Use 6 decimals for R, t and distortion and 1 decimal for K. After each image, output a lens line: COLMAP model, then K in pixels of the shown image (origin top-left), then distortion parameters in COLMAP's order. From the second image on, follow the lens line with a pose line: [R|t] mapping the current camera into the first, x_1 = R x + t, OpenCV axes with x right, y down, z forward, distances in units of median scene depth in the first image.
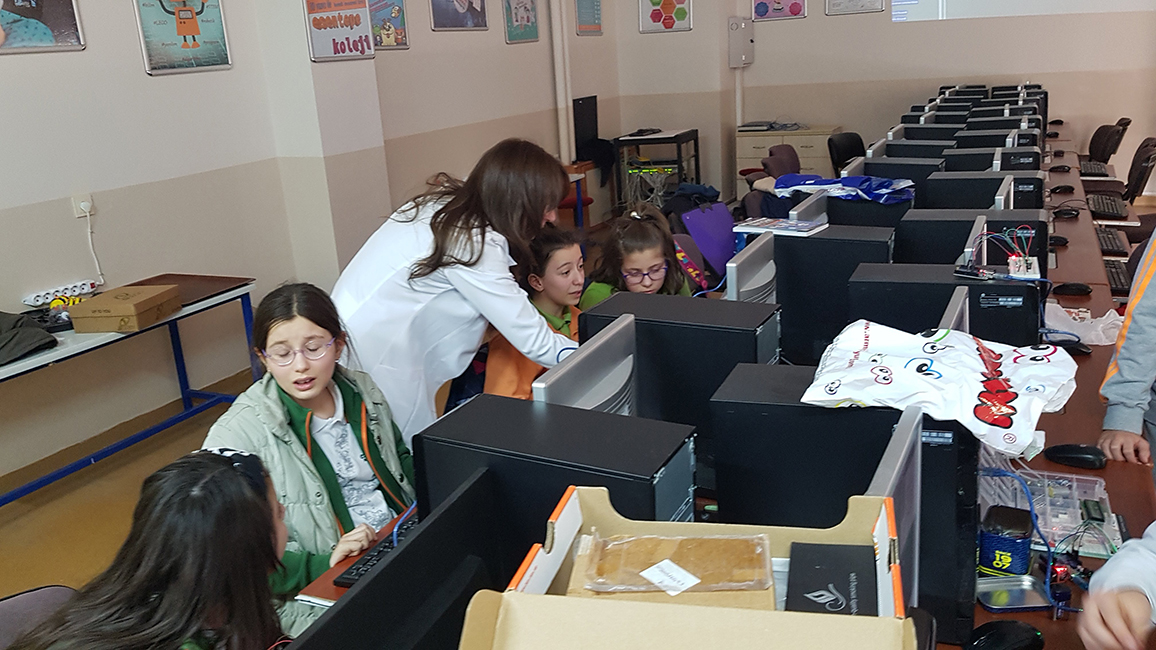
lens RADIAL K [[983.0, 0, 578.0], [0, 983.0, 325.0], [0, 0, 1]] dist [-0.074420, -0.005195]
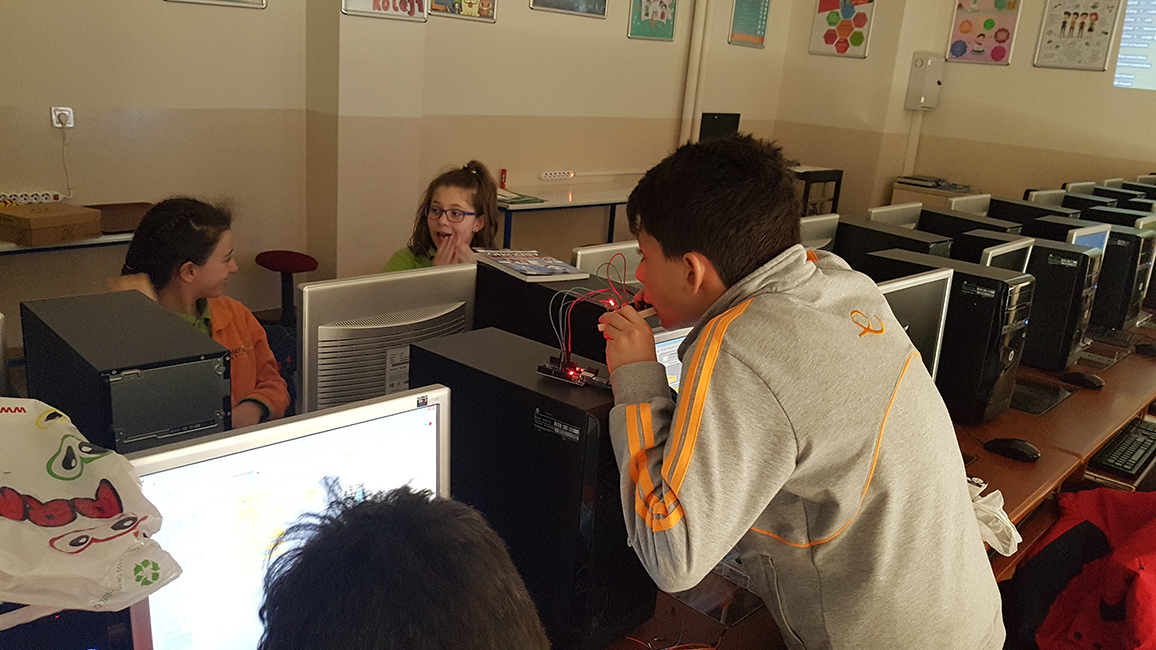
lens RADIAL K [[983.0, 0, 578.0], [0, 983.0, 325.0], [0, 0, 1]] dist [-0.074420, -0.005195]
pose [[0.936609, 0.220969, -0.271912, 0.175851], [-0.224664, 0.974272, 0.017878, -0.029834], [0.268867, 0.044344, 0.962156, 0.113077]]
